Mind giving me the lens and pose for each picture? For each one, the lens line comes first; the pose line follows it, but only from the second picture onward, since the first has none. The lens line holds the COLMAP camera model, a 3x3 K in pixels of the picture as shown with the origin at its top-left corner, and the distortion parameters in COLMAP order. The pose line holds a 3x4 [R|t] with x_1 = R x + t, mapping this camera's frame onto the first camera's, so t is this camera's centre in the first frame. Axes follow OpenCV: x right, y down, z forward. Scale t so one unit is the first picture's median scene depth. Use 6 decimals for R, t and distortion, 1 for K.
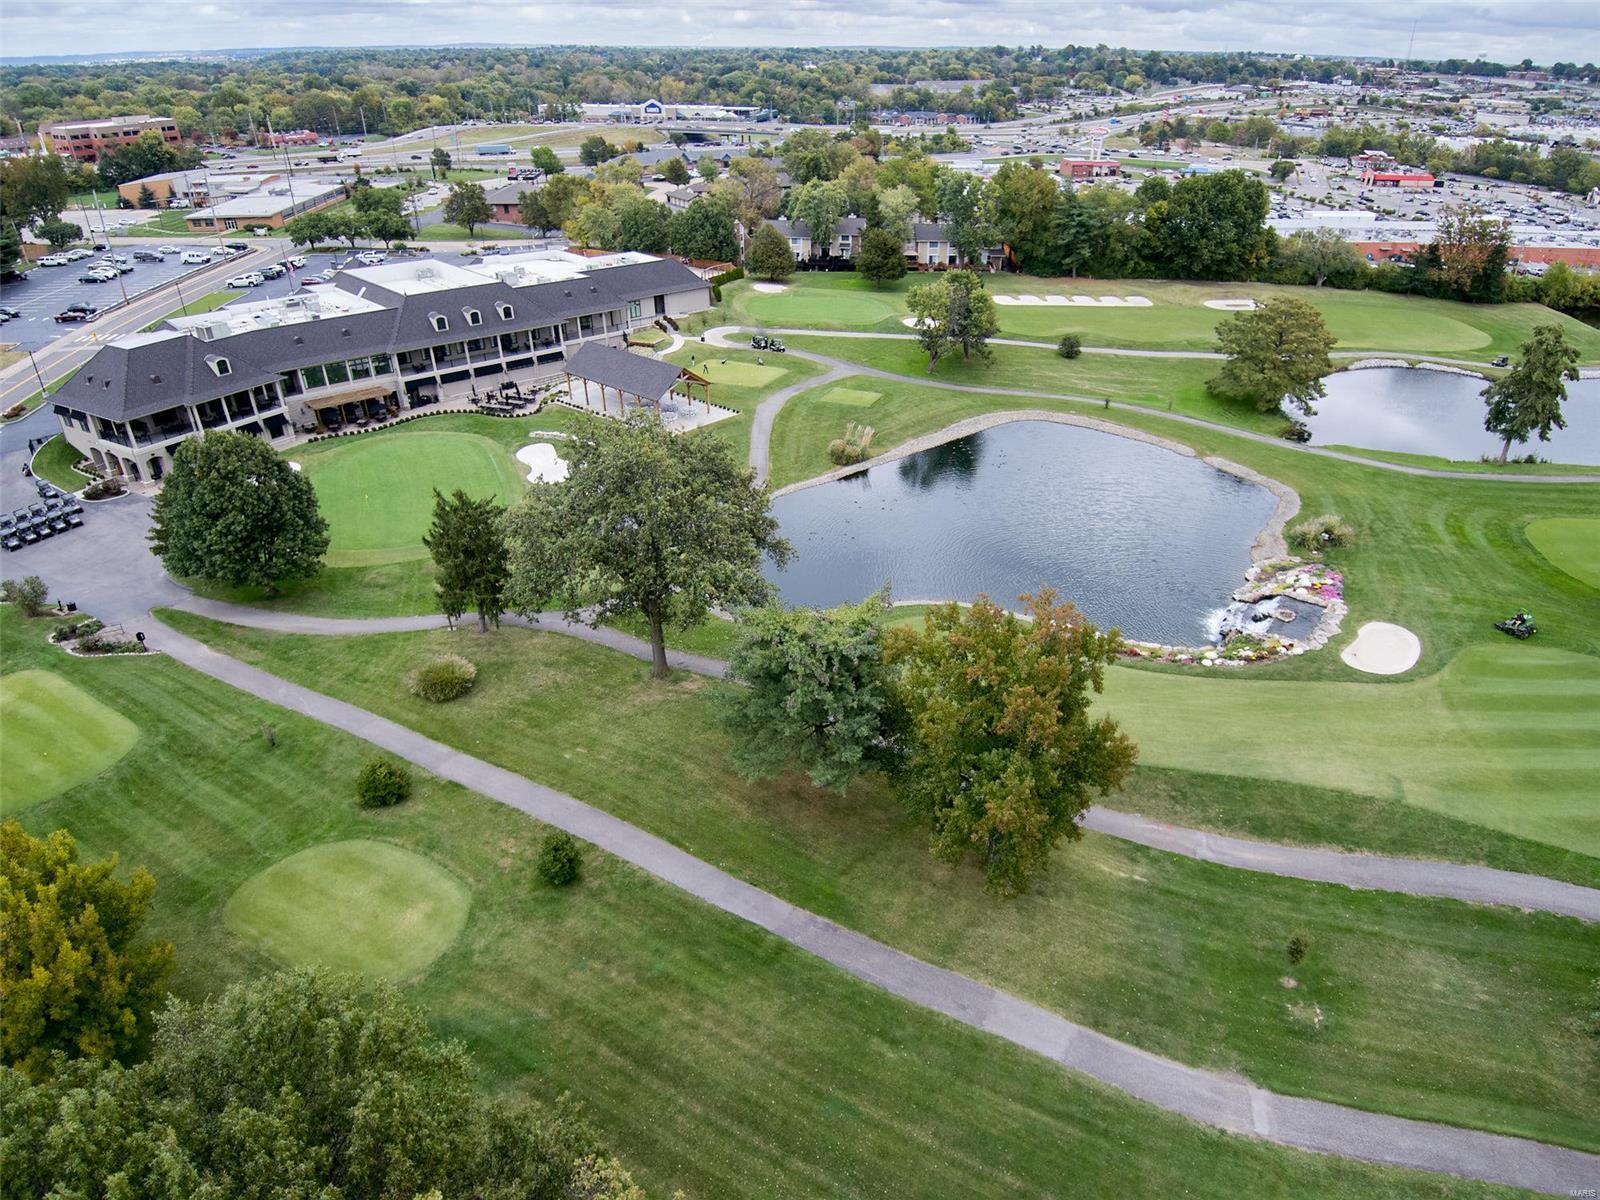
lens RADIAL K [[953.7, 0, 836.0], [0, 953.7, 637.9], [0, 0, 1]] dist [0.054812, -0.080587]
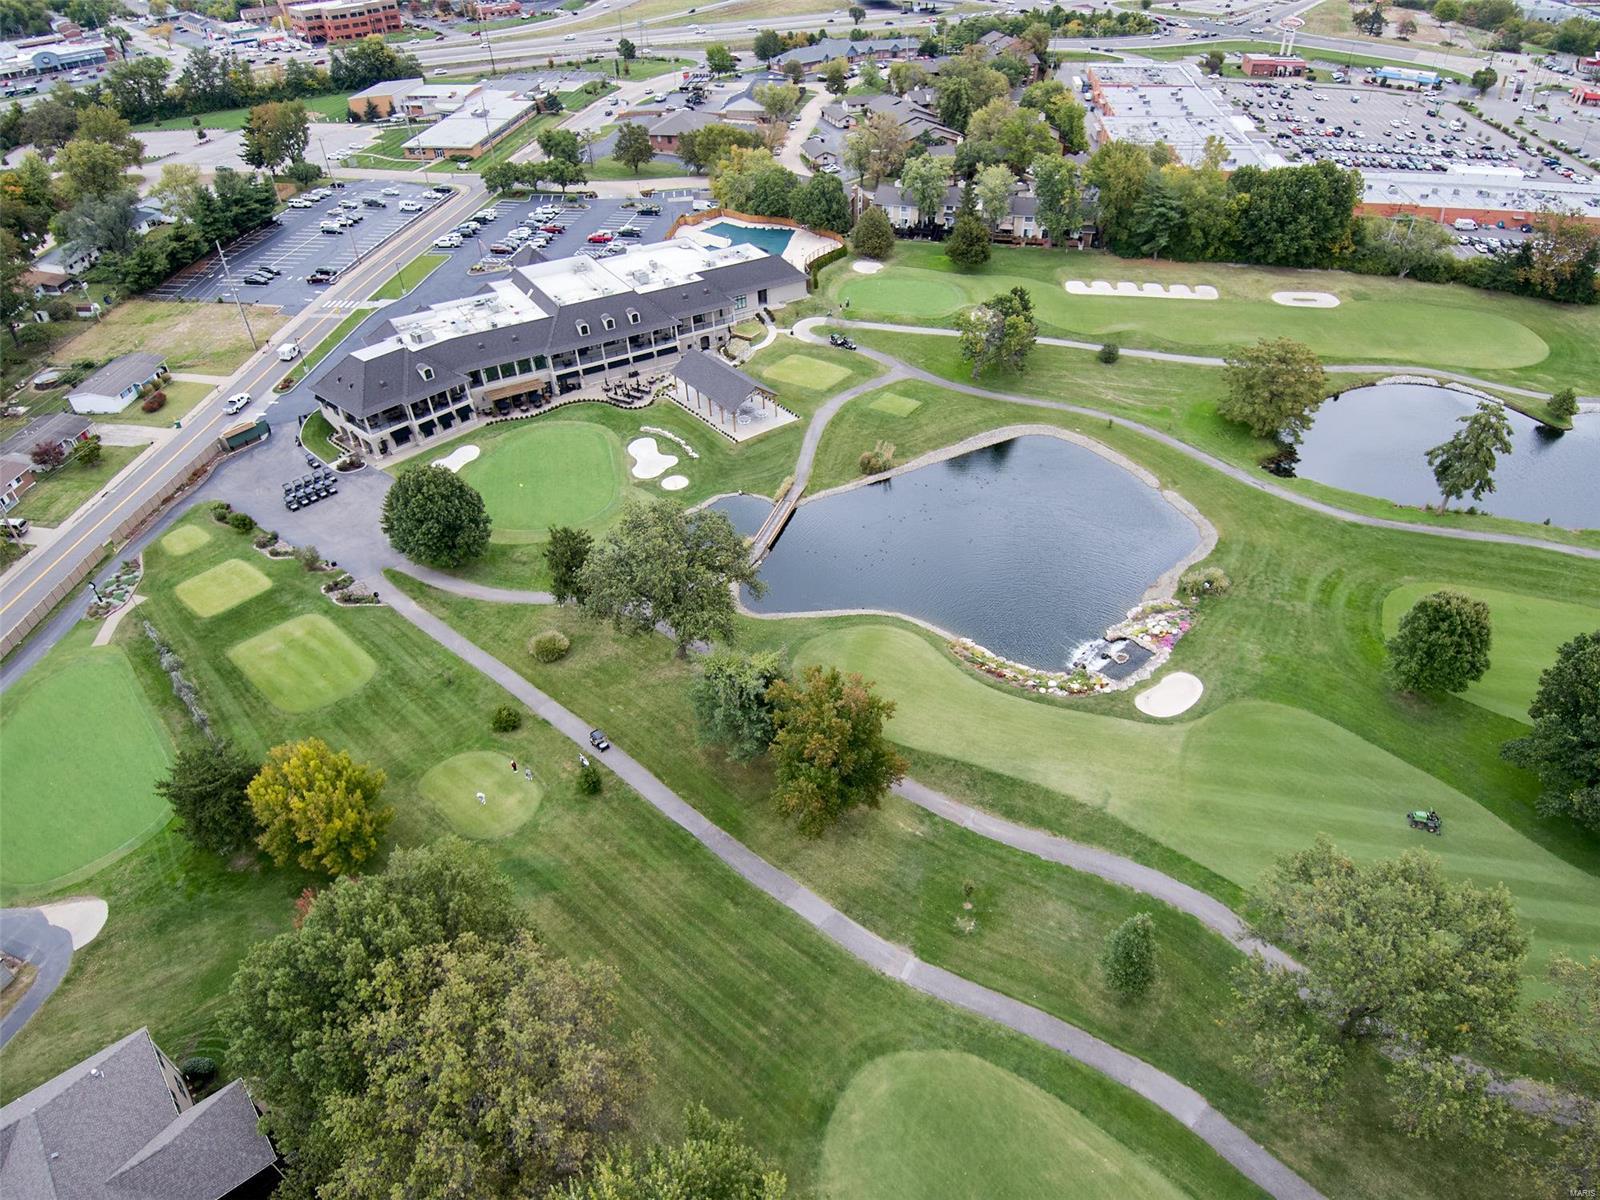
lens RADIAL K [[943.5, 0, 836.0], [0, 943.5, 641.0], [0, 0, 1]] dist [0.070240, -0.091891]
pose [[0.981059, 0.115246, -0.155699, 0.157188], [-0.089352, 0.982382, 0.164139, -0.136811], [0.171872, -0.147118, 0.974072, -0.237553]]
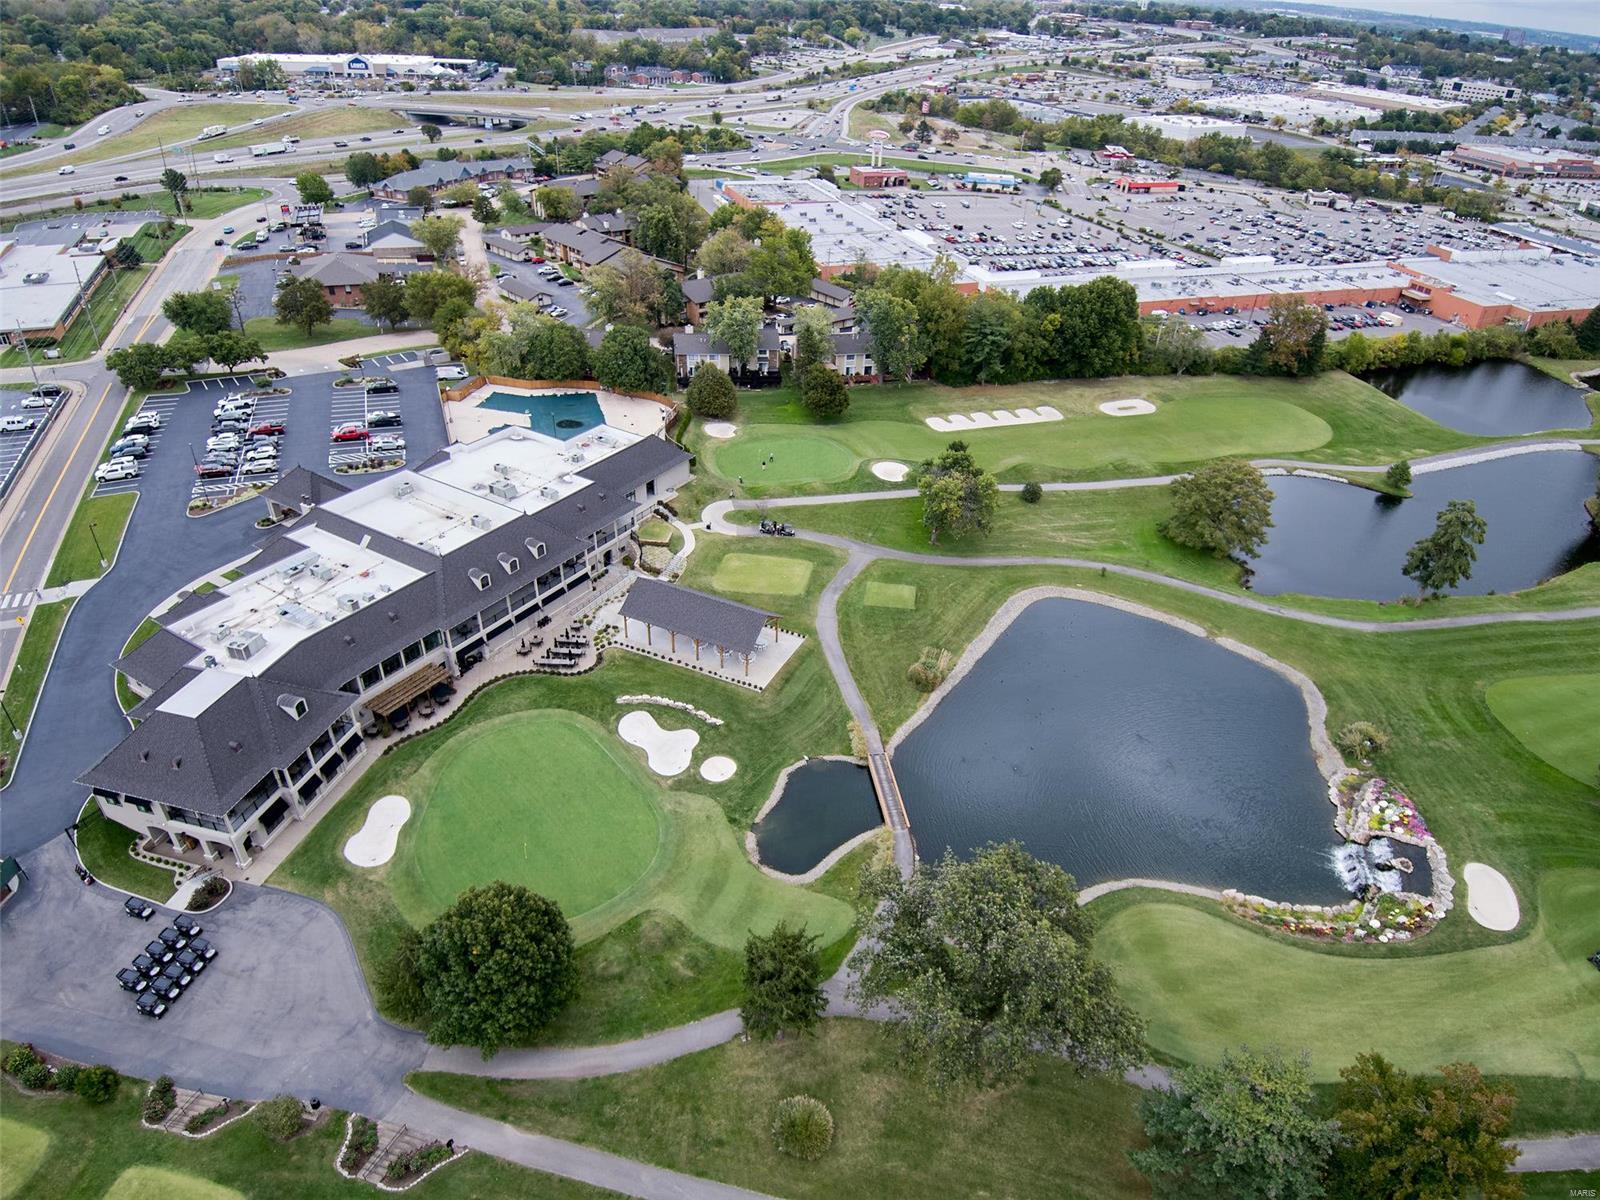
lens RADIAL K [[943.5, 0, 836.0], [0, 943.5, 641.0], [0, 0, 1]] dist [0.070240, -0.091891]
pose [[0.960666, -0.121563, 0.249686, -0.284685], [0.103266, 0.991001, 0.085165, -0.278320], [-0.257792, -0.056031, 0.964574, 0.018192]]
